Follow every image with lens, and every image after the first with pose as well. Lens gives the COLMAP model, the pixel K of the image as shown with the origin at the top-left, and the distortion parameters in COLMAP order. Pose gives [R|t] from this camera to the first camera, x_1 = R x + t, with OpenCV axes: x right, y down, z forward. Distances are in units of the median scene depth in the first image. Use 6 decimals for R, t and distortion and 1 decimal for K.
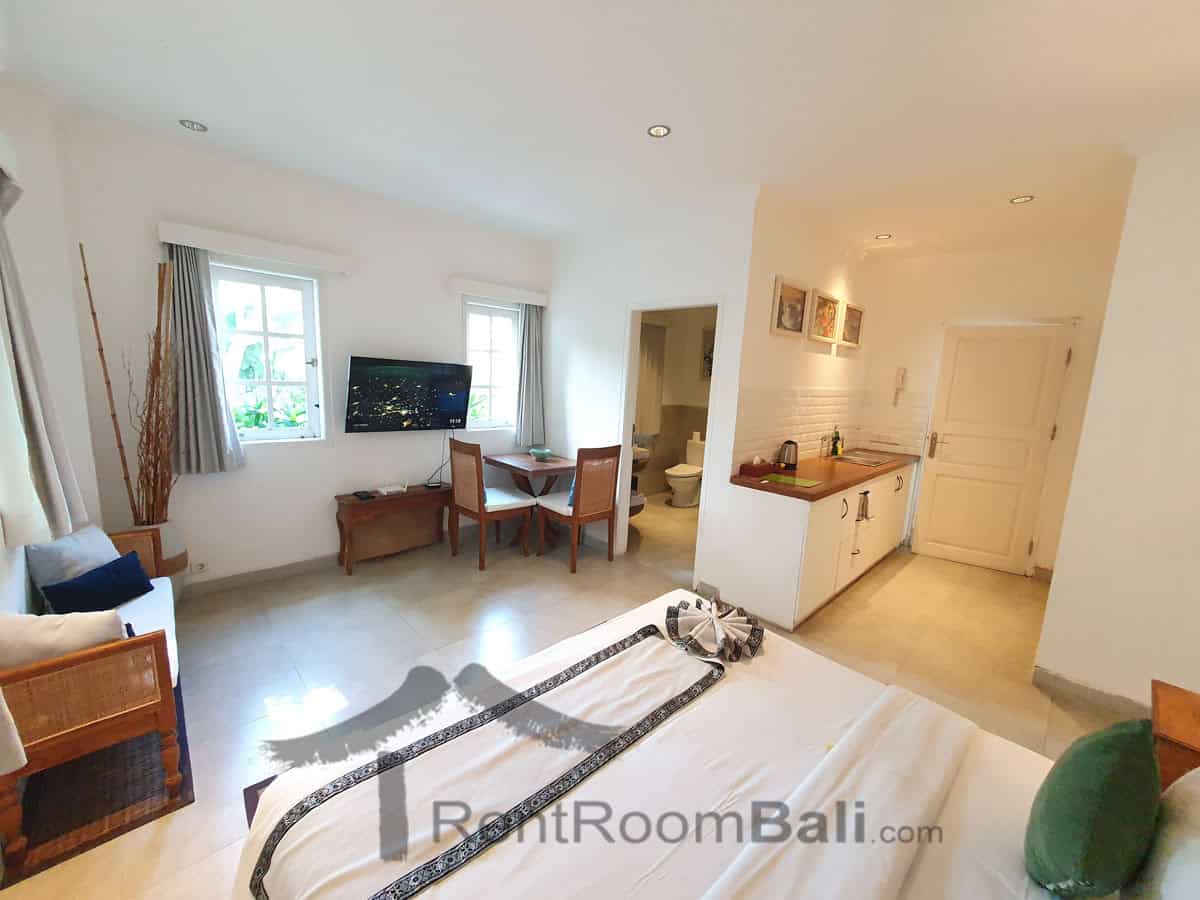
lens RADIAL K [[471.1, 0, 604.5], [0, 471.1, 448.9], [0, 0, 1]] dist [0.002307, -0.000026]
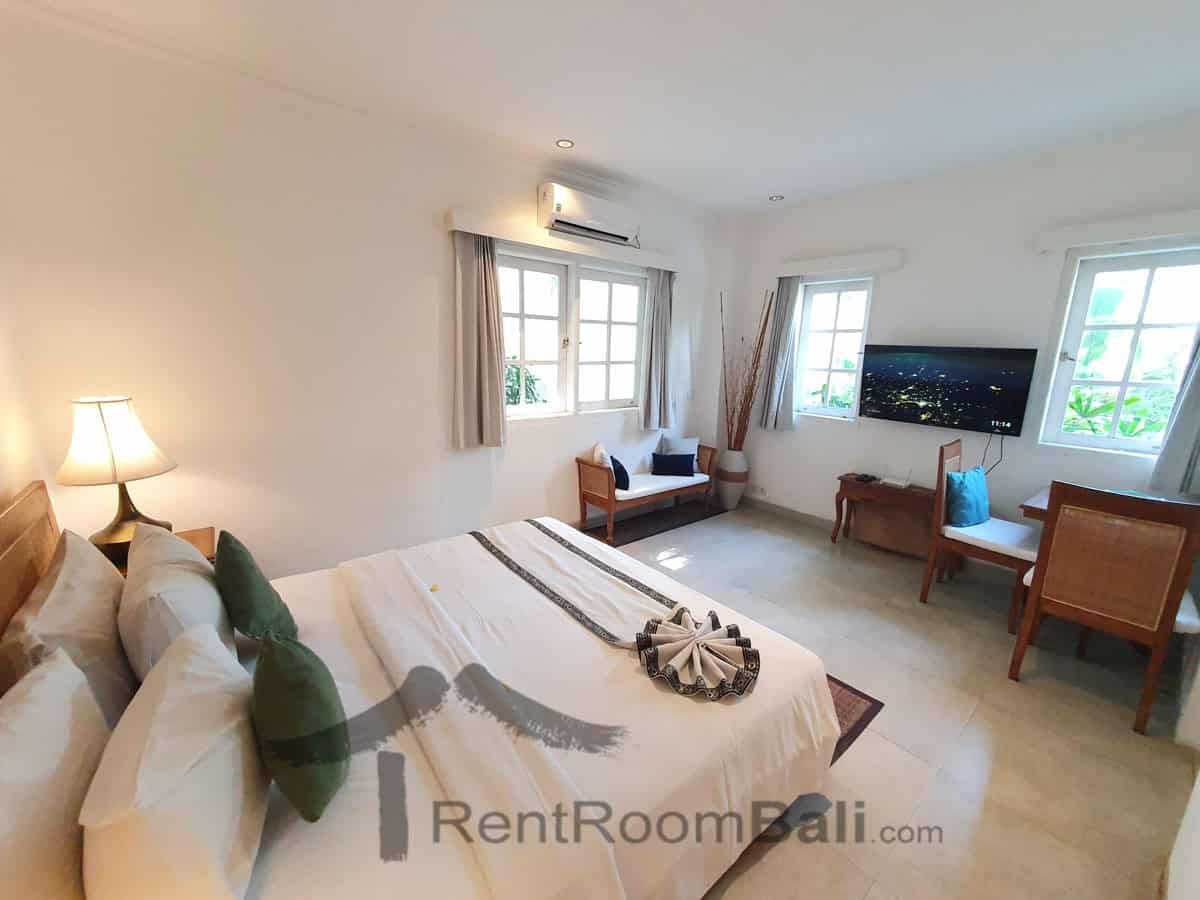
lens RADIAL K [[471.1, 0, 604.5], [0, 471.1, 448.9], [0, 0, 1]] dist [0.002307, -0.000026]
pose [[-0.082126, 0.149830, -0.985295, 0.559535], [-0.190121, 0.968124, 0.163065, -0.025757], [0.978320, 0.200717, -0.051022, 0.475642]]
